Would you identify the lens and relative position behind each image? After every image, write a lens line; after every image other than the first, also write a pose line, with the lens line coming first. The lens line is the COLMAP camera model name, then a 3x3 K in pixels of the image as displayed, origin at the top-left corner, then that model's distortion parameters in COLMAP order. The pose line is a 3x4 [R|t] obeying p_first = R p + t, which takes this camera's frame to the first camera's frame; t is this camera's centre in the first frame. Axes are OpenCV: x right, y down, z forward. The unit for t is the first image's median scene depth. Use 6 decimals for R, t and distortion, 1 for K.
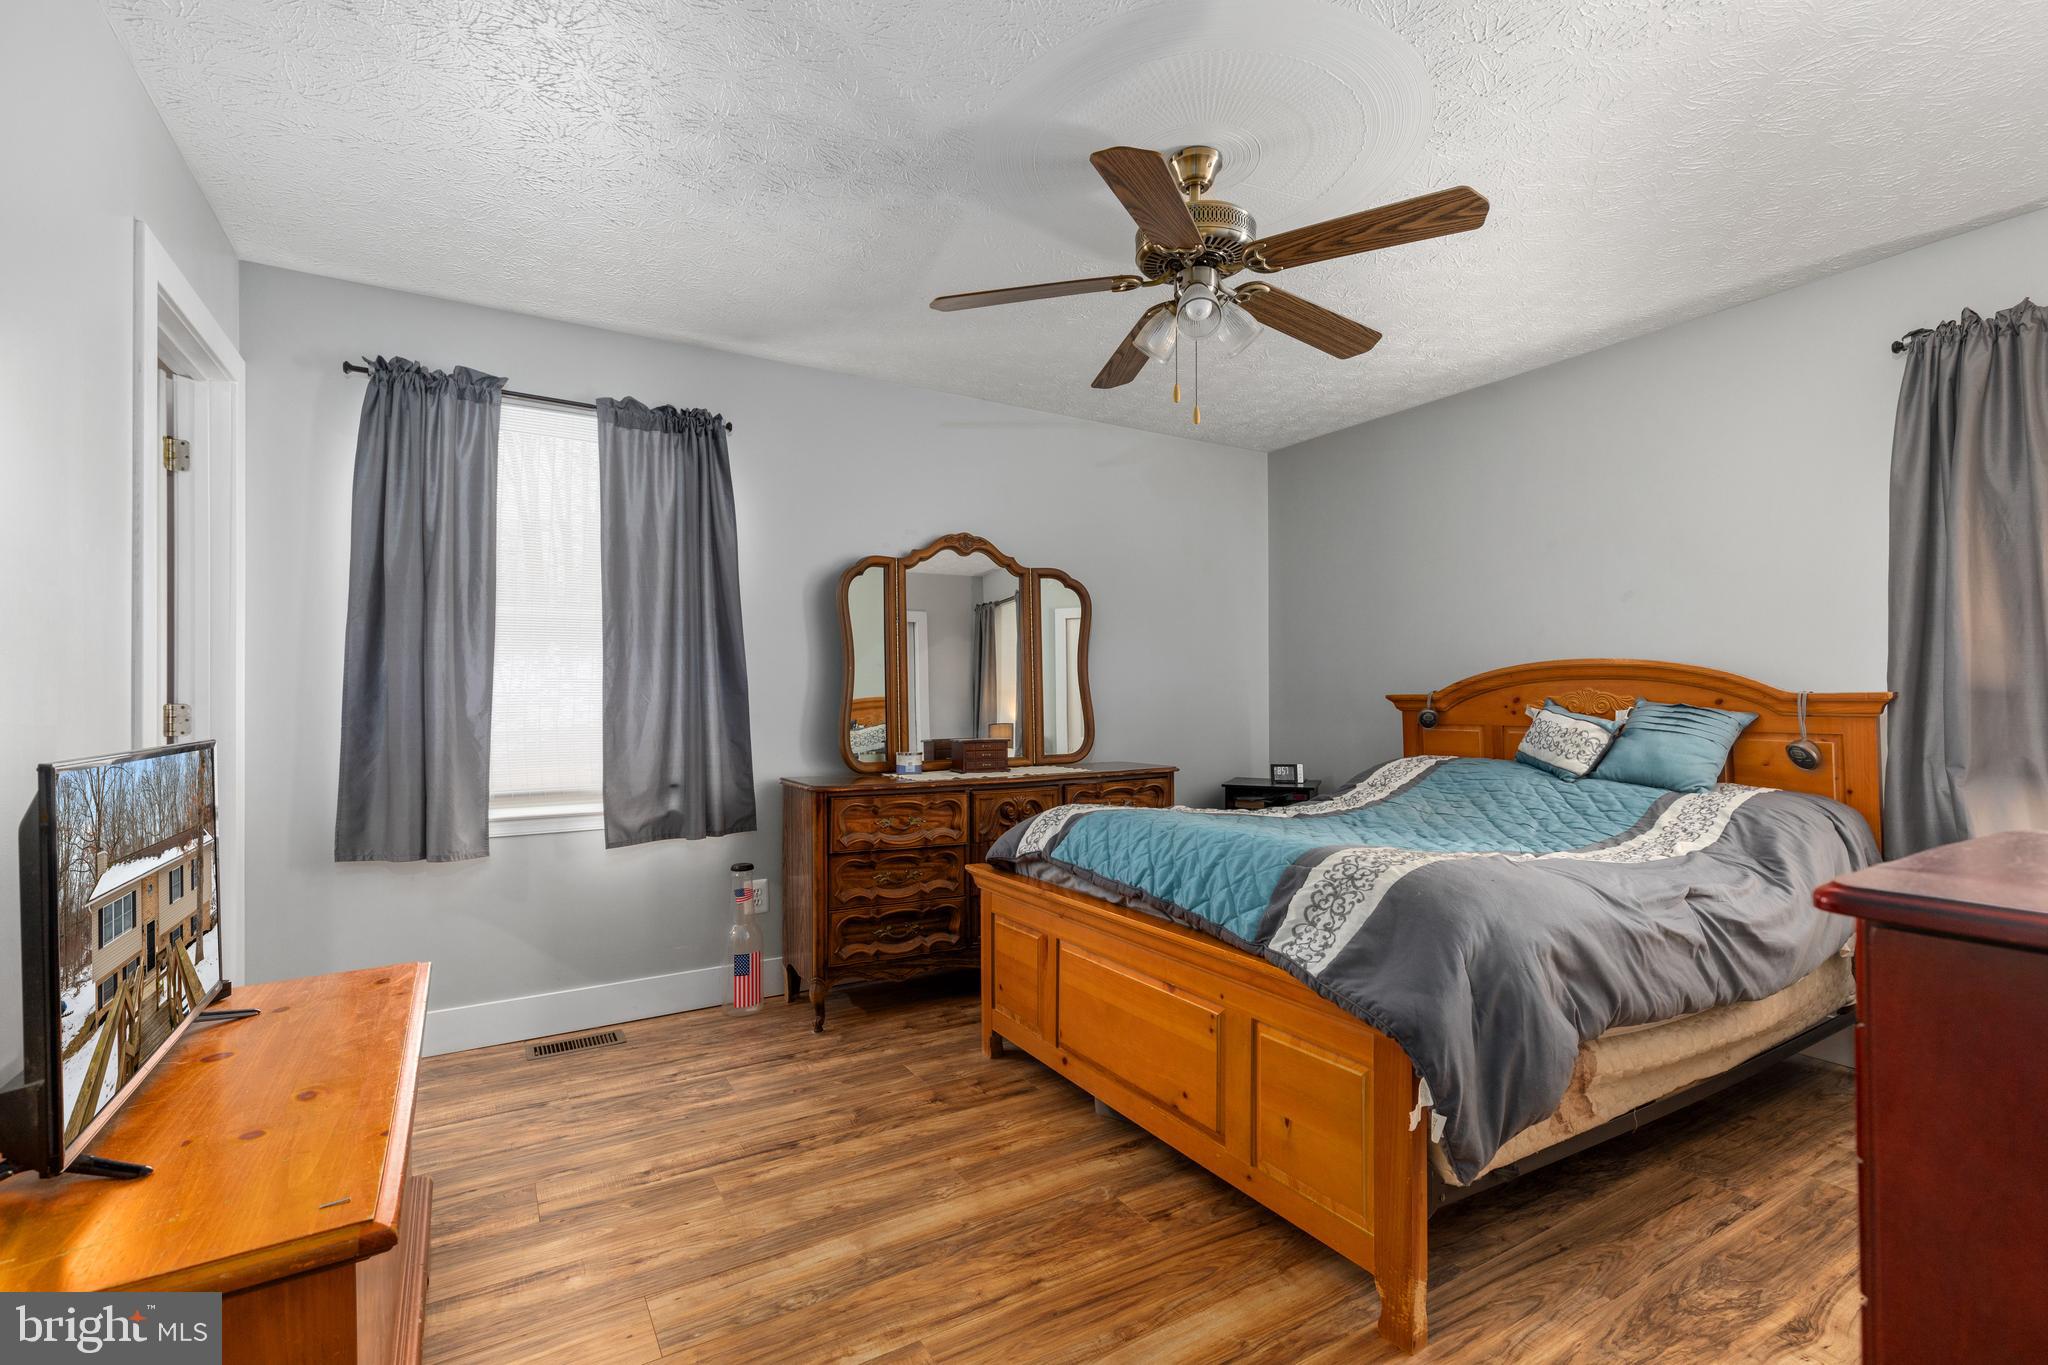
lens RADIAL K [[919.9, 0, 1027.9], [0, 919.9, 684.3], [0, 0, 1]] dist [0.002946, -0.000198]
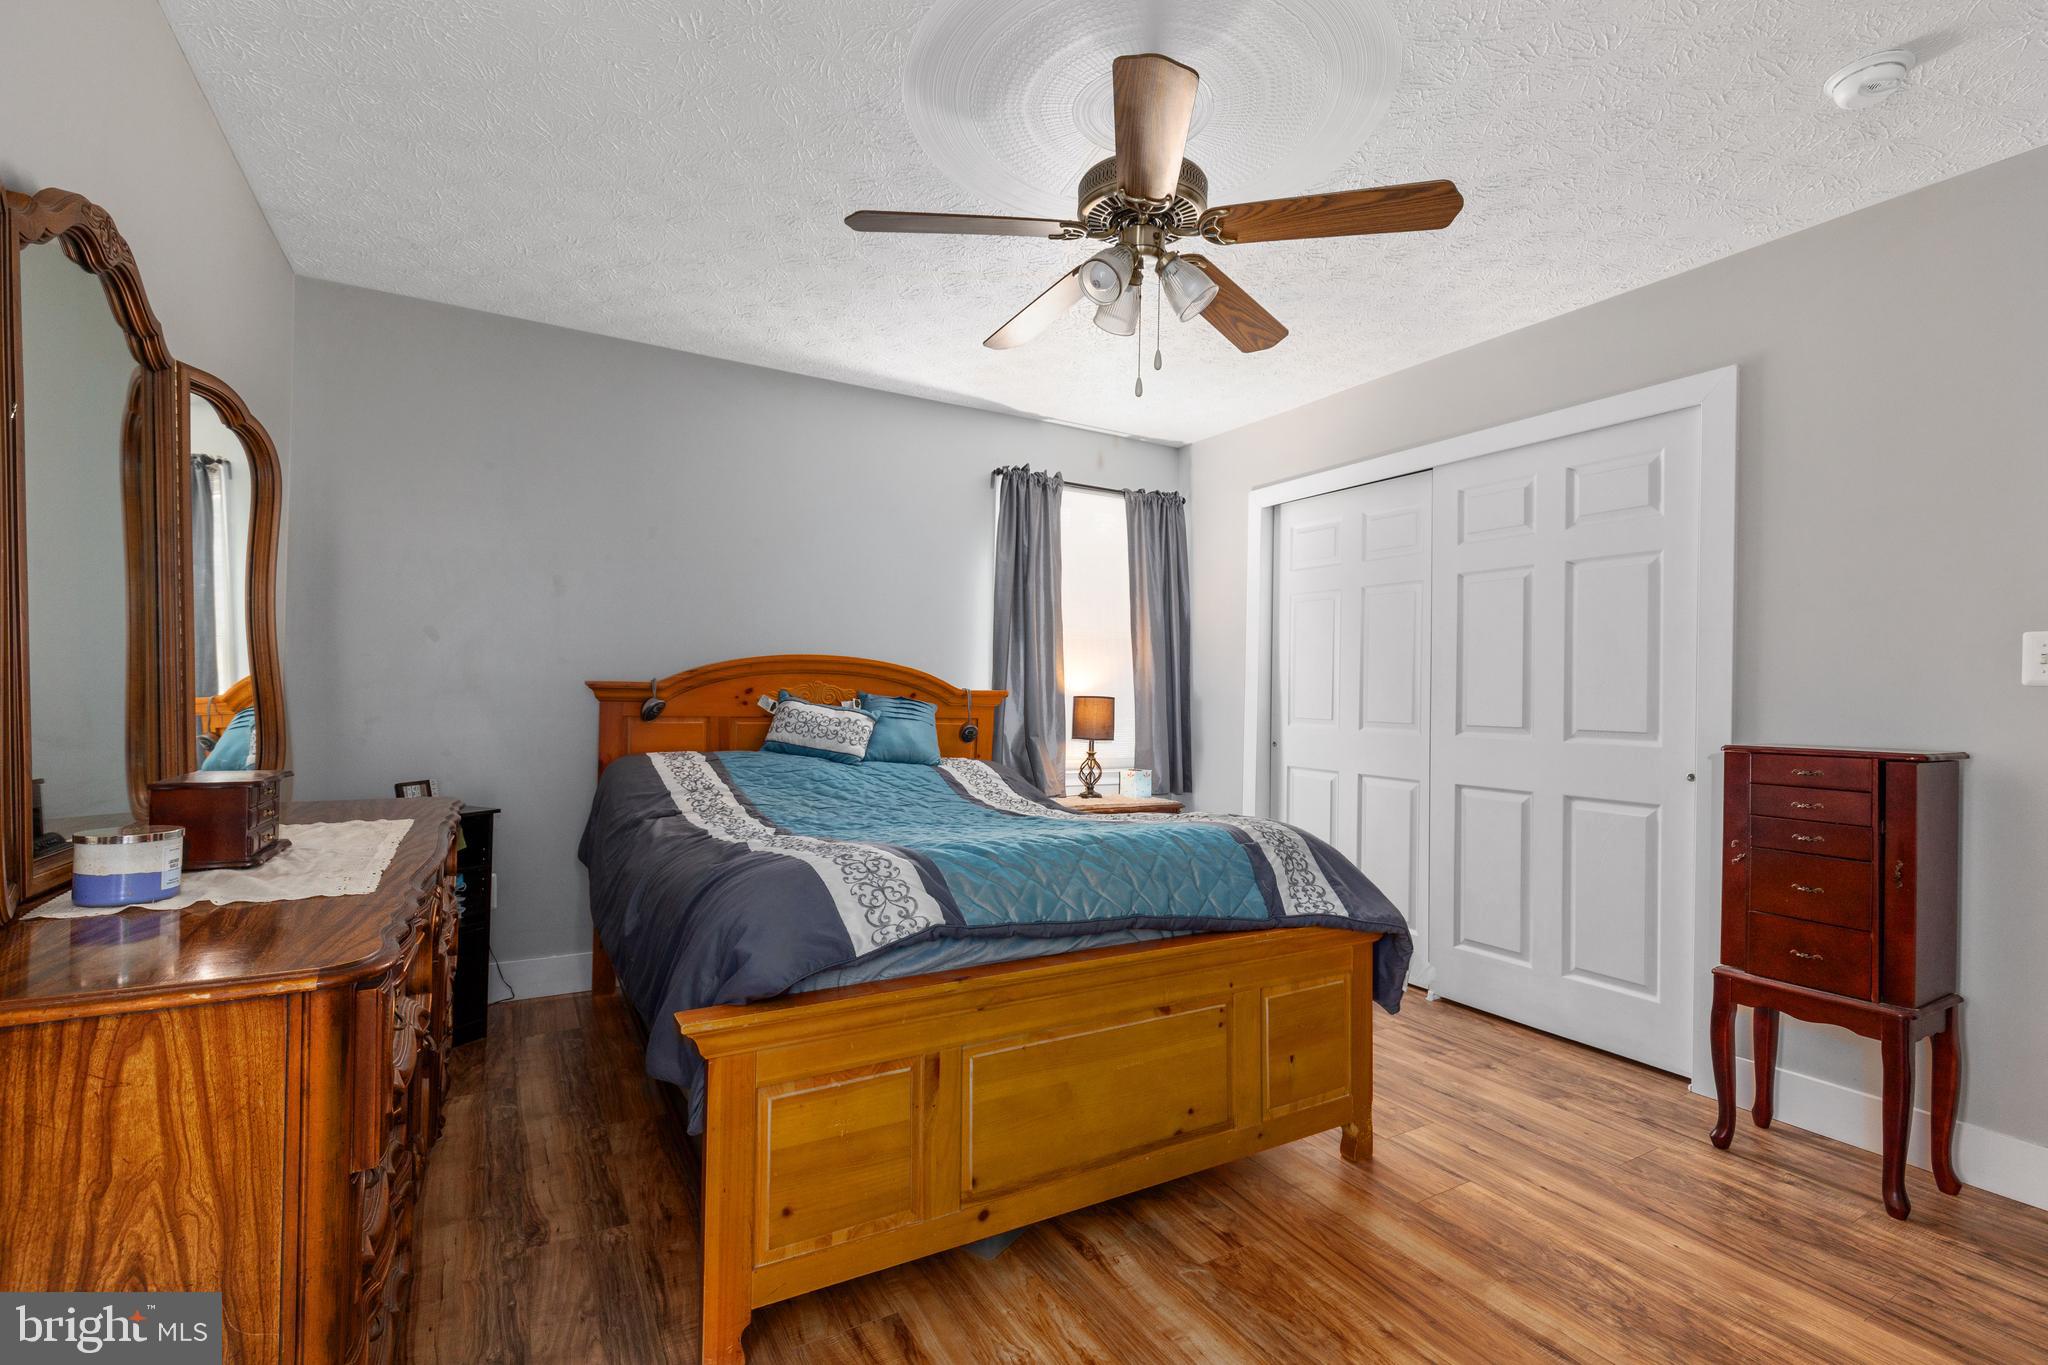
lens RADIAL K [[919.9, 0, 1027.9], [0, 919.9, 684.3], [0, 0, 1]] dist [0.002946, -0.000198]
pose [[0.008820, 0.016838, 0.999819, -0.595926], [-0.036267, 0.999206, -0.016508, 0.020174], [-0.999303, -0.036114, 0.009424, 0.886100]]
